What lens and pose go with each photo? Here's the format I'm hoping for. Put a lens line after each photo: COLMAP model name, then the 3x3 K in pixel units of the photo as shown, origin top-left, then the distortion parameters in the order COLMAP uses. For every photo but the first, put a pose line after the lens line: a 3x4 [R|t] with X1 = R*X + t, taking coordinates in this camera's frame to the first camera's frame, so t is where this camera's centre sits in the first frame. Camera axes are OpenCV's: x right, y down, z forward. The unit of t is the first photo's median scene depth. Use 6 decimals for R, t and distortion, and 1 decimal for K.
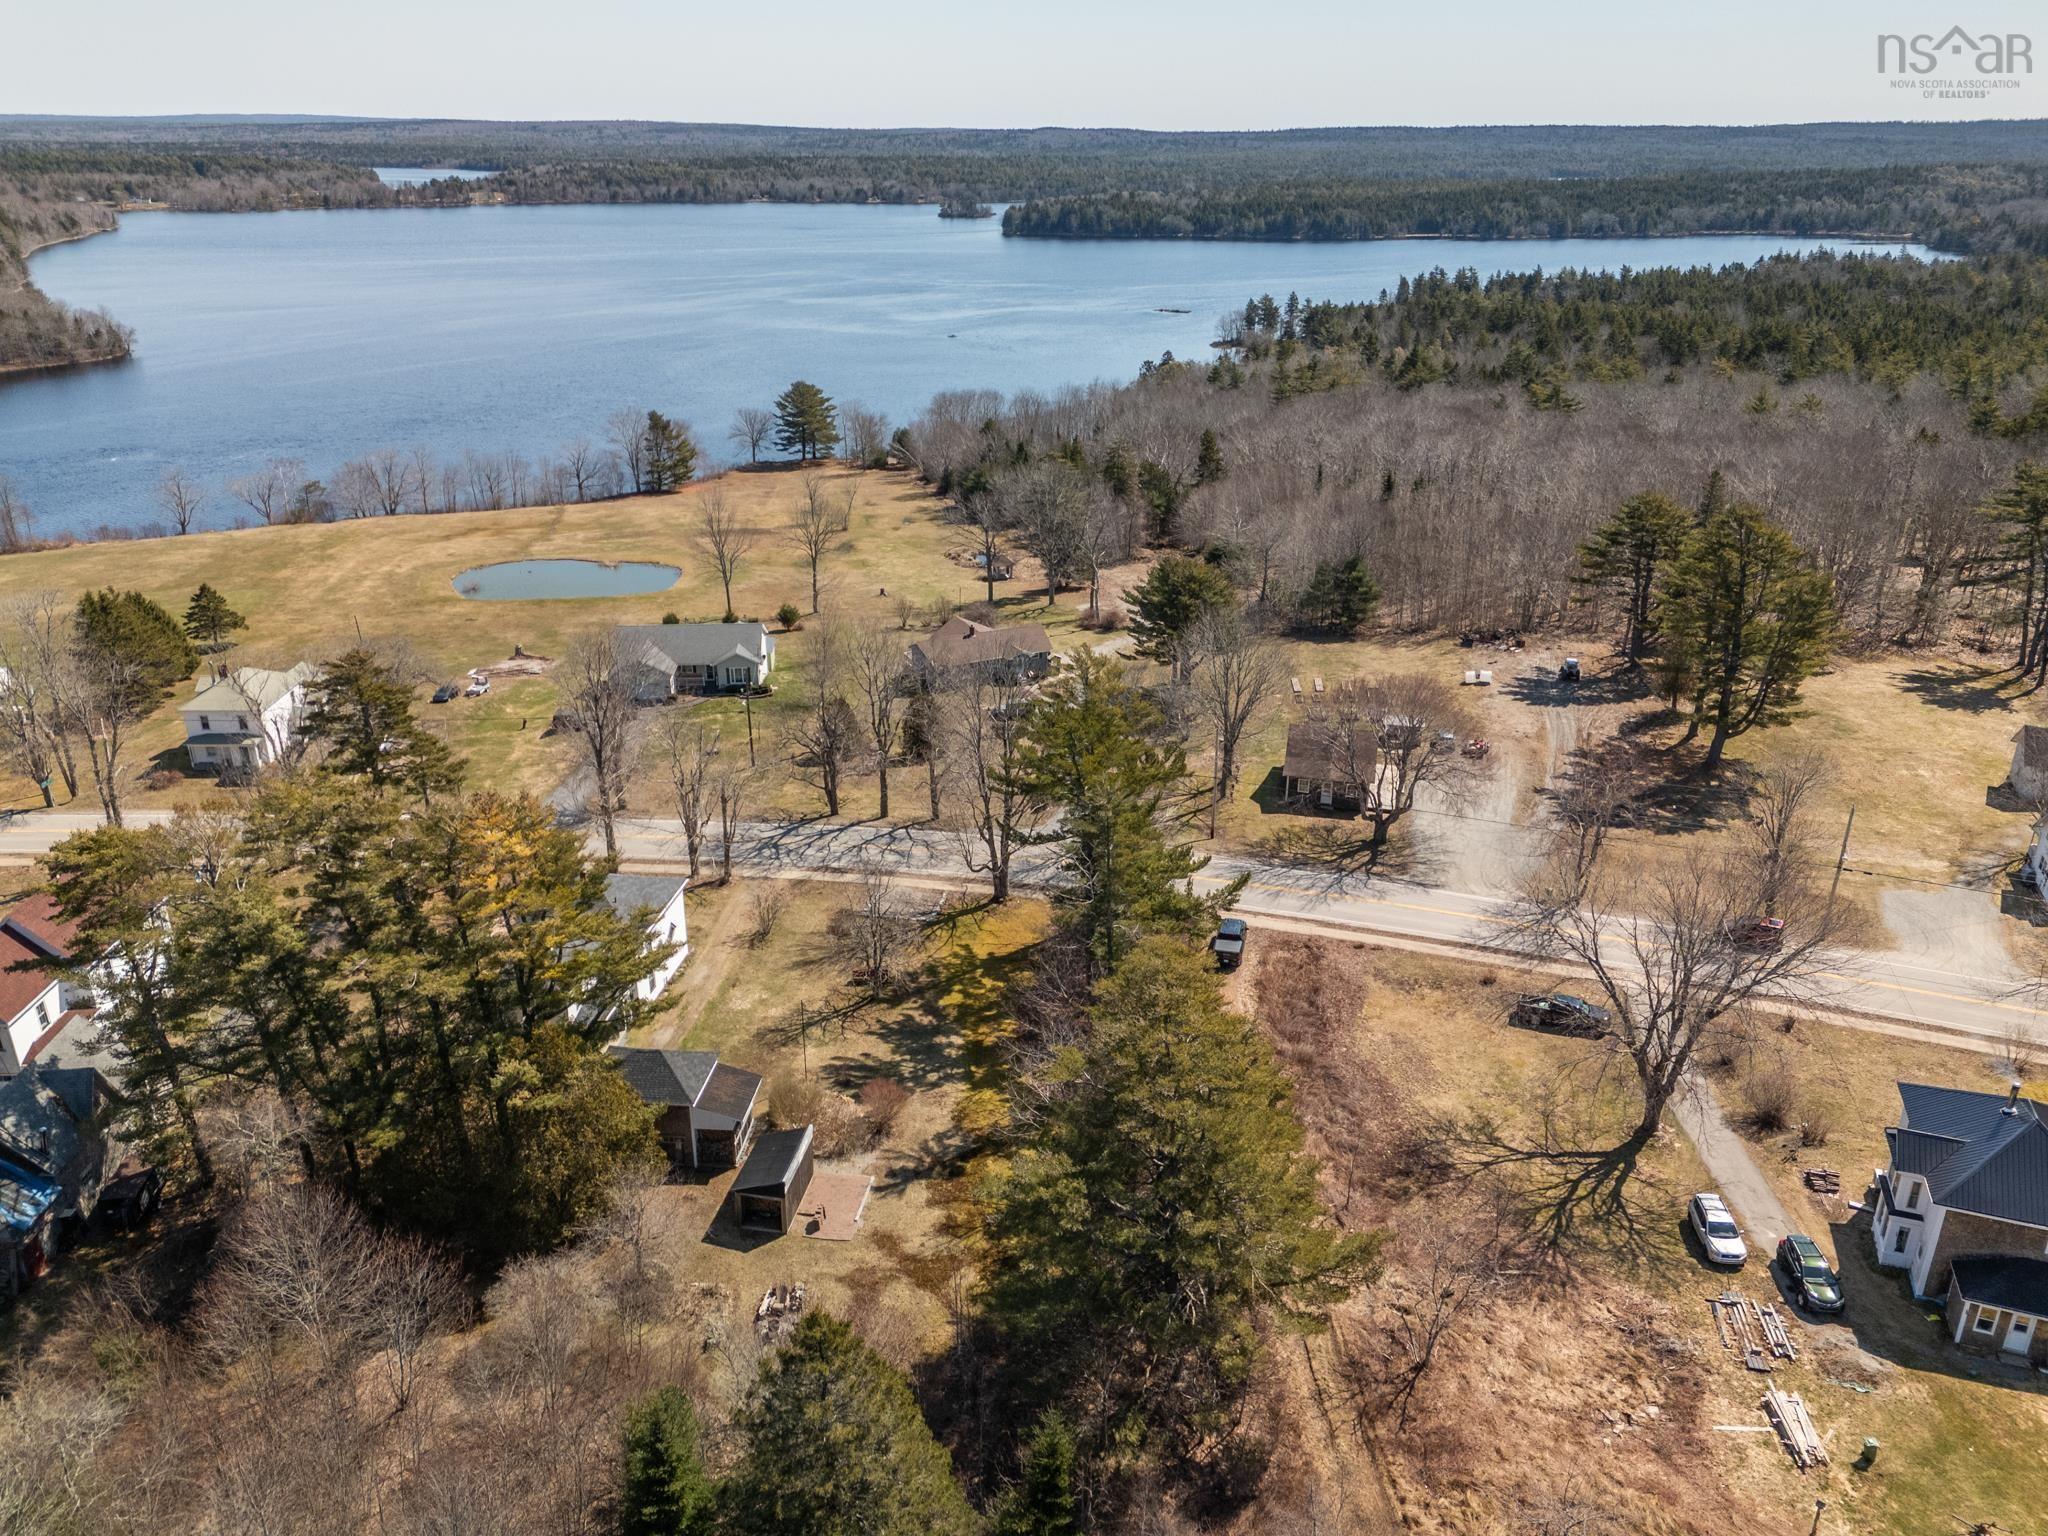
lens RADIAL K [[1446.8, 0, 1020.3], [0, 1446.8, 758.9], [0, 0, 1]] dist [0.103260, -0.116900]
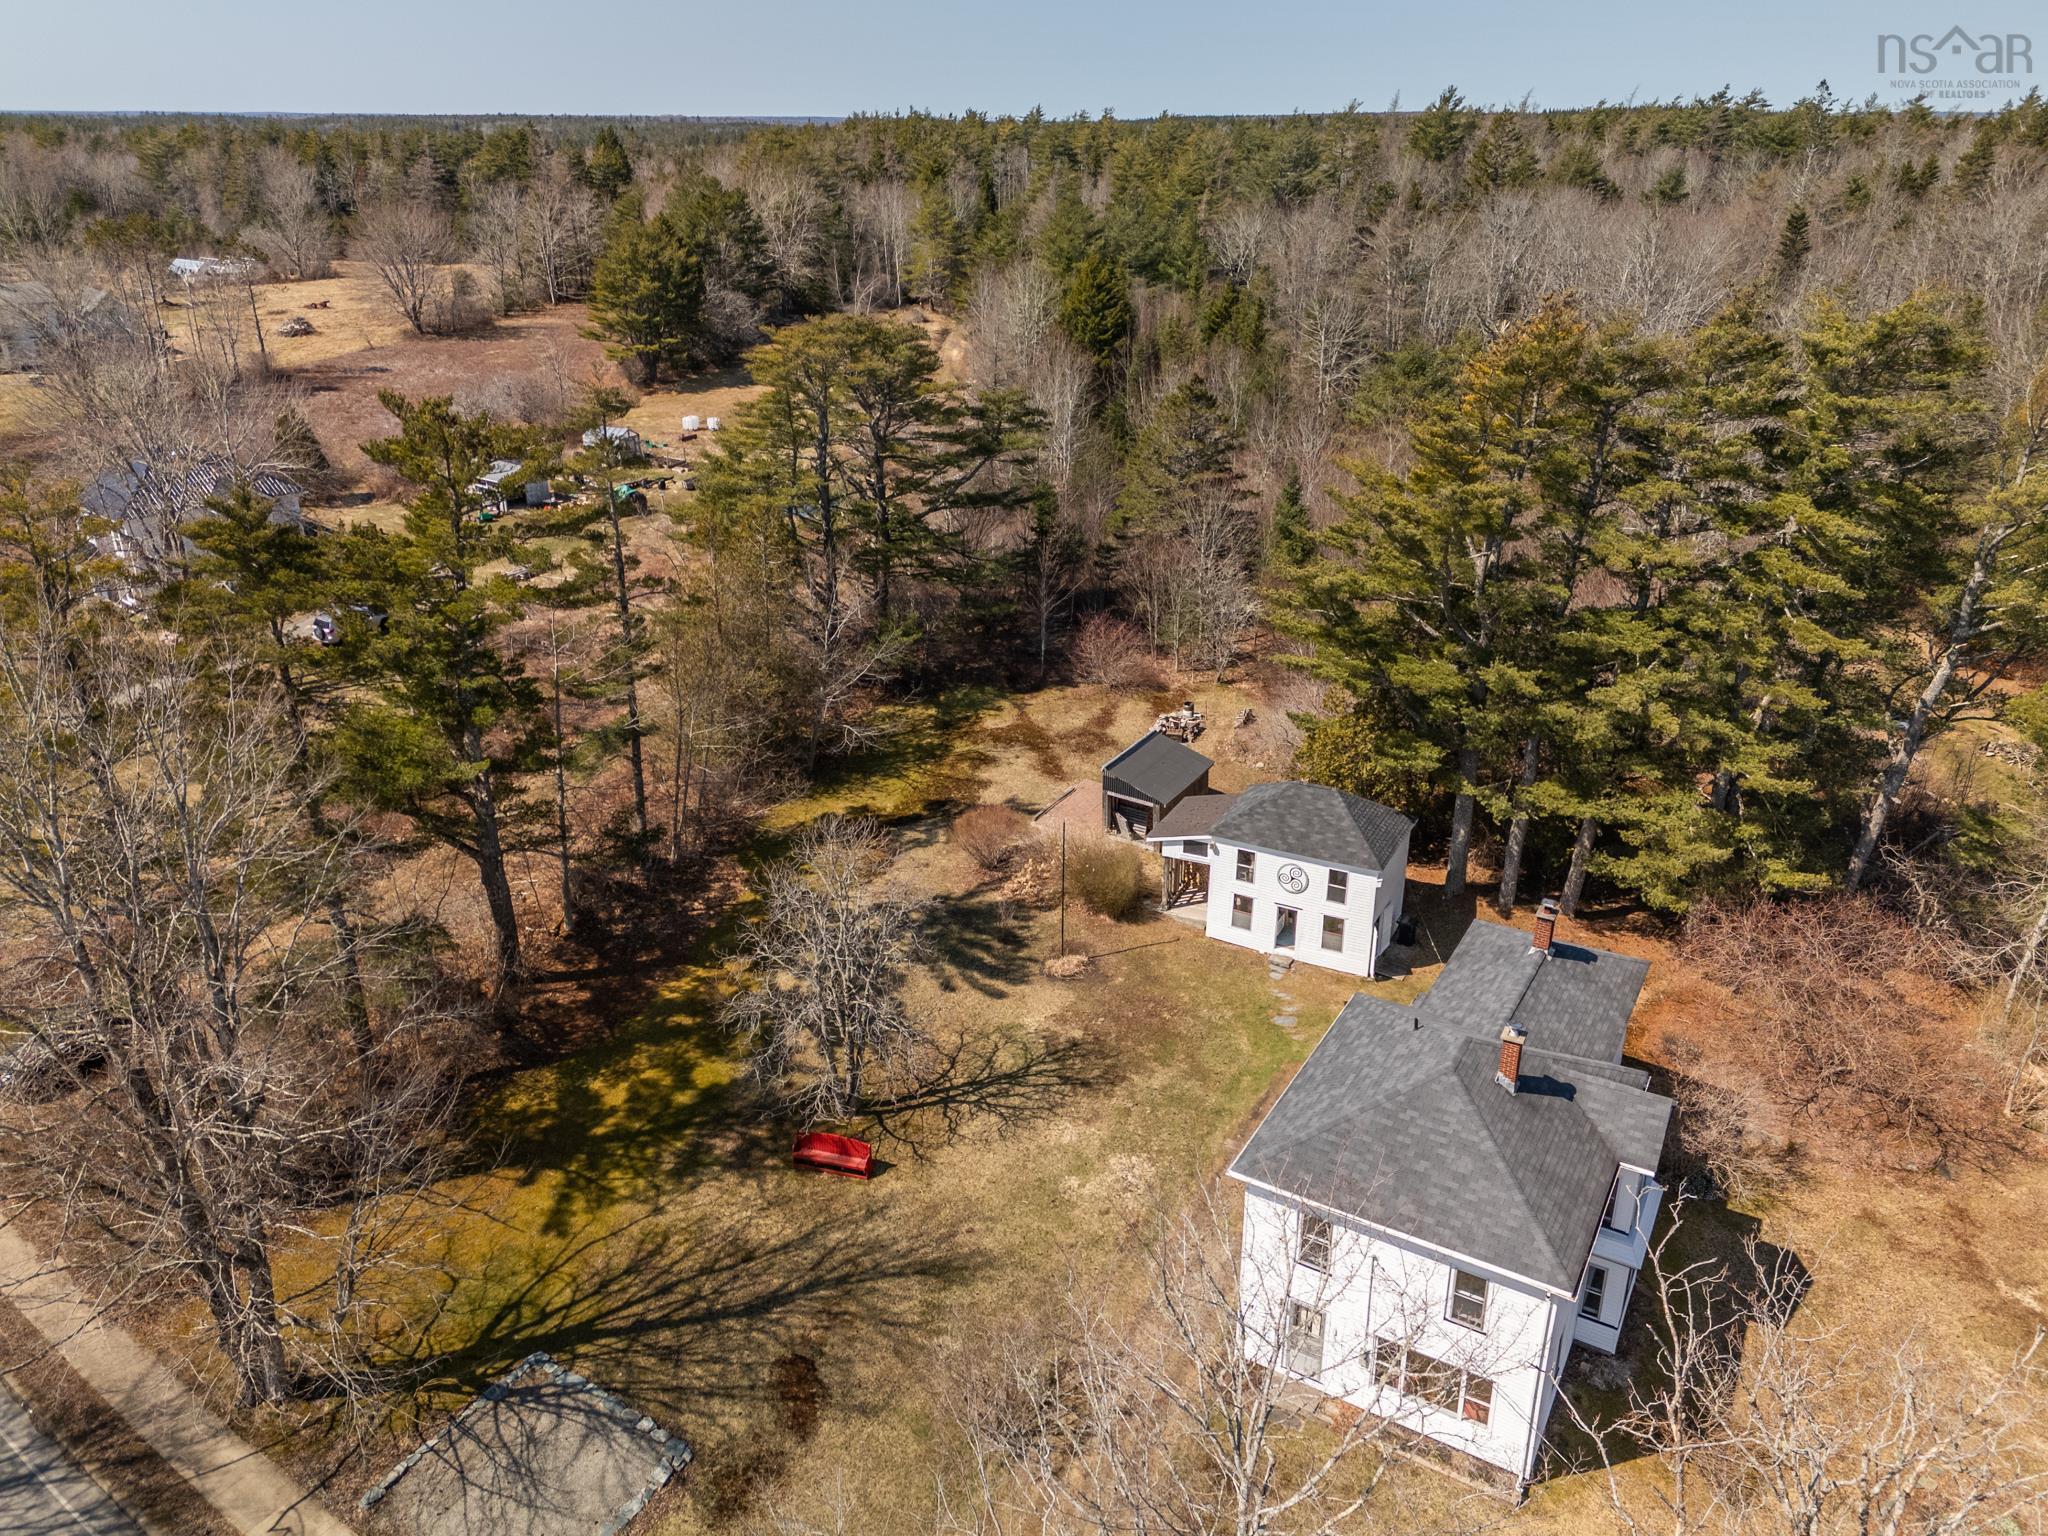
lens RADIAL K [[1450.9, 0, 1051.4], [0, 1450.9, 756.2], [0, 0, 1]] dist [0.100555, -0.089633]
pose [[-0.933055, -0.153475, 0.325353, -0.086973], [0.130471, 0.698467, 0.703649, -0.070834], [-0.335241, 0.698992, -0.631684, 0.352929]]
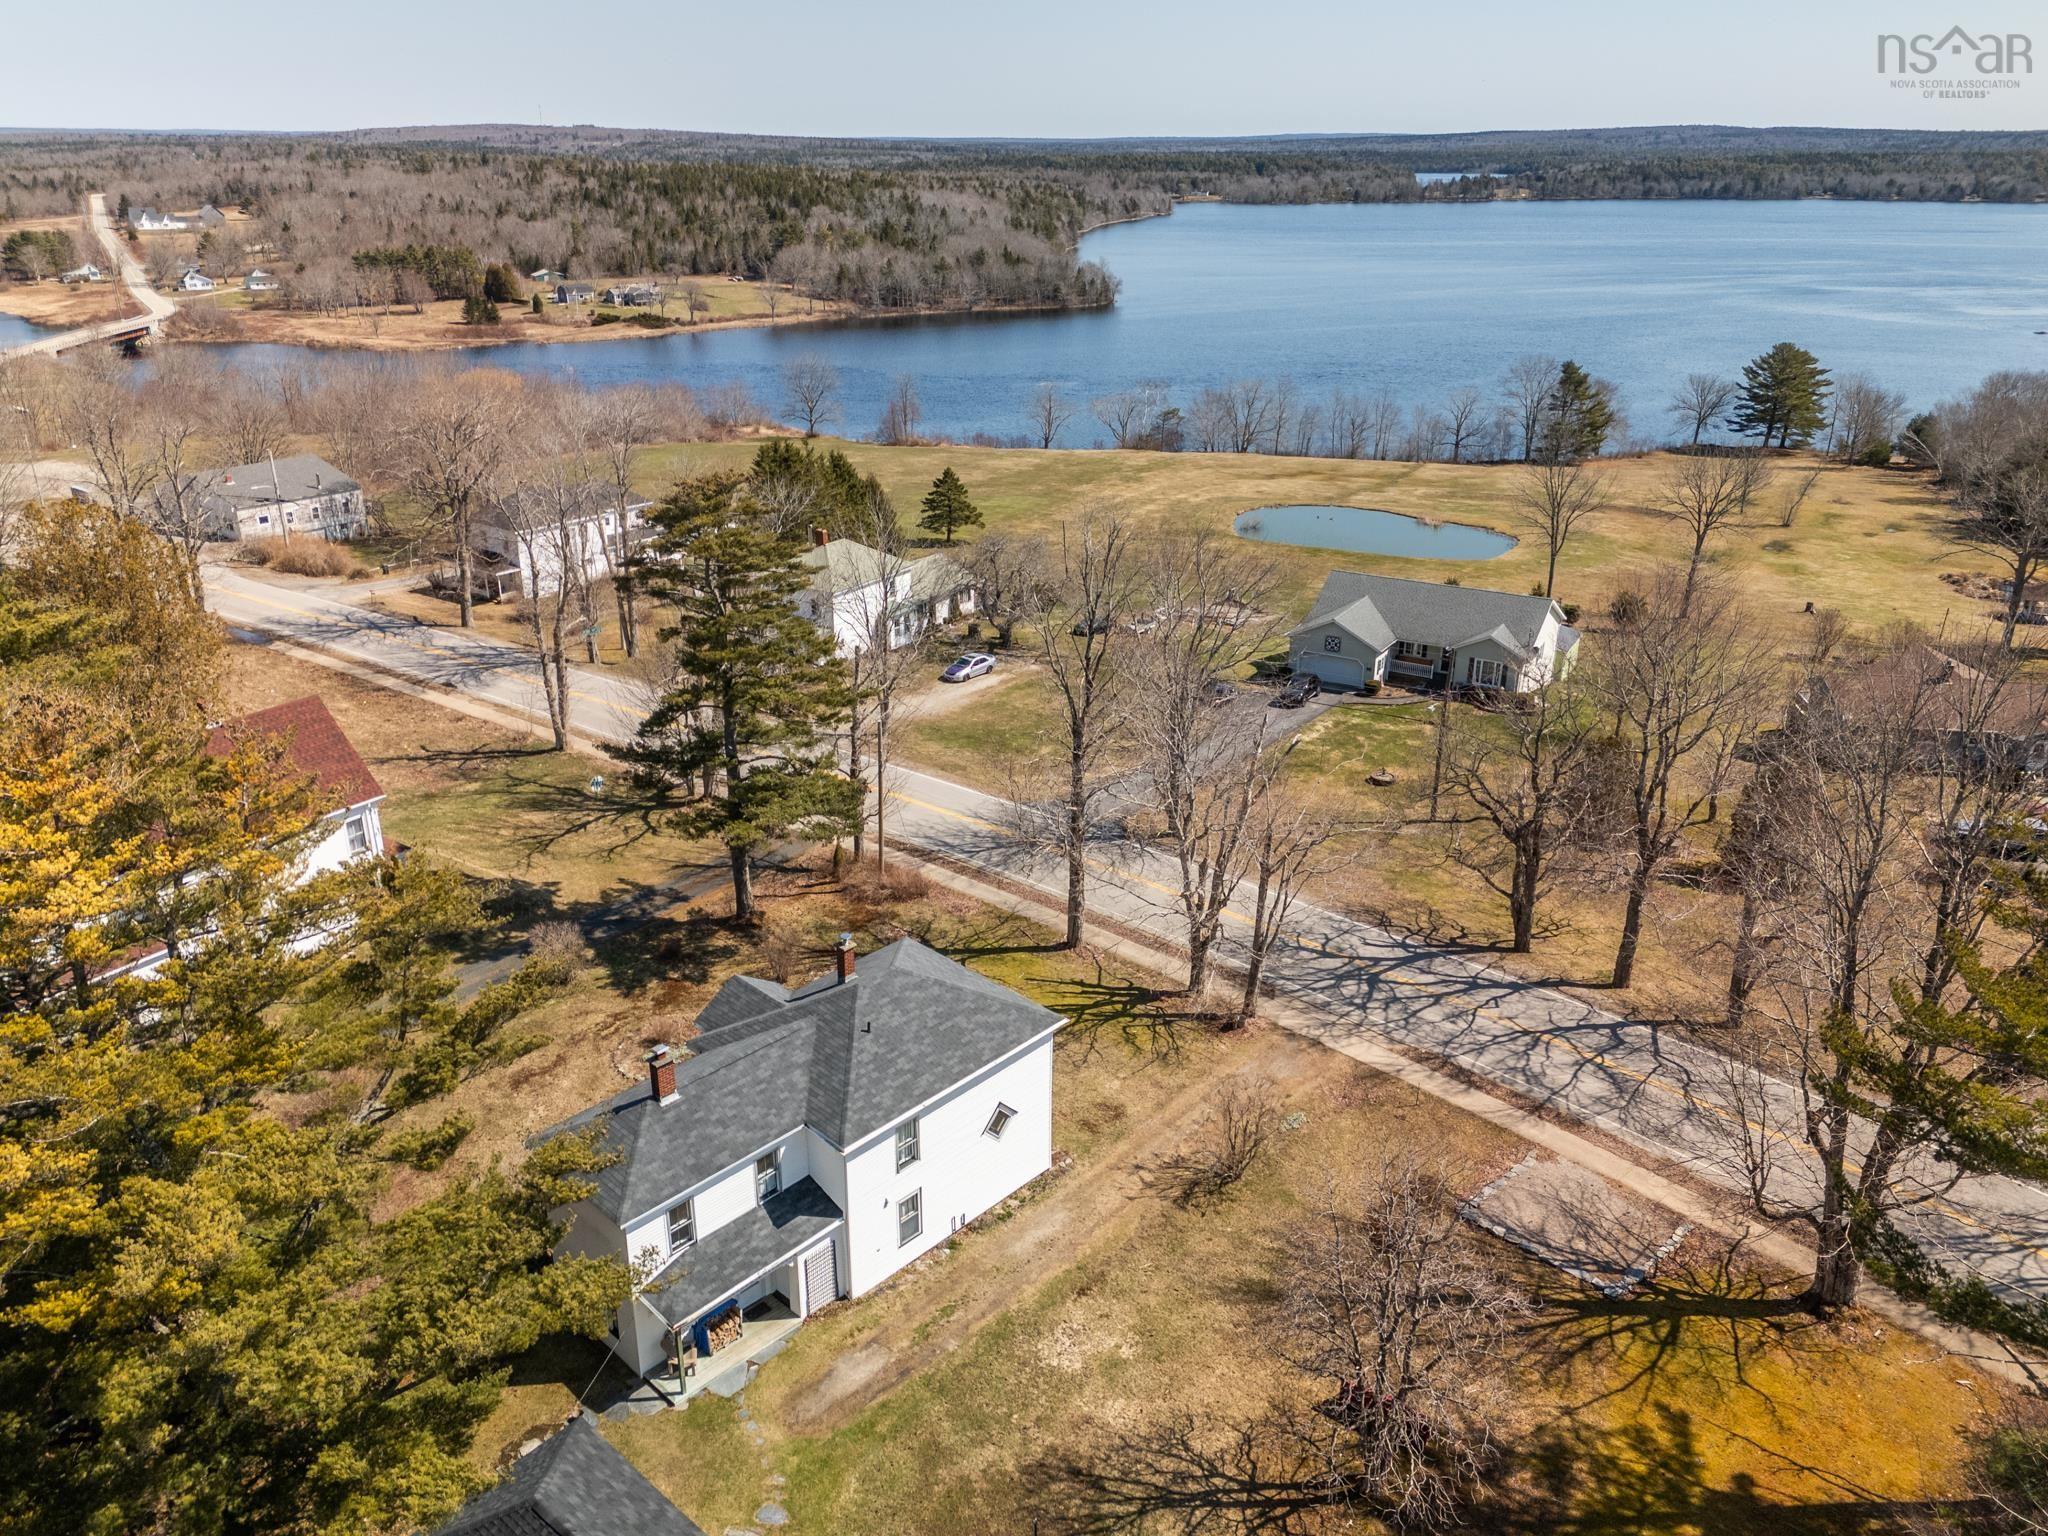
lens RADIAL K [[1450.9, 0, 1051.4], [0, 1450.9, 756.2], [0, 0, 1]] dist [0.100555, -0.089633]
pose [[0.814113, 0.216770, -0.538731, 0.000102], [-0.223183, 0.973260, 0.054347, -0.007338], [0.536106, 0.075991, 0.840723, 0.181707]]
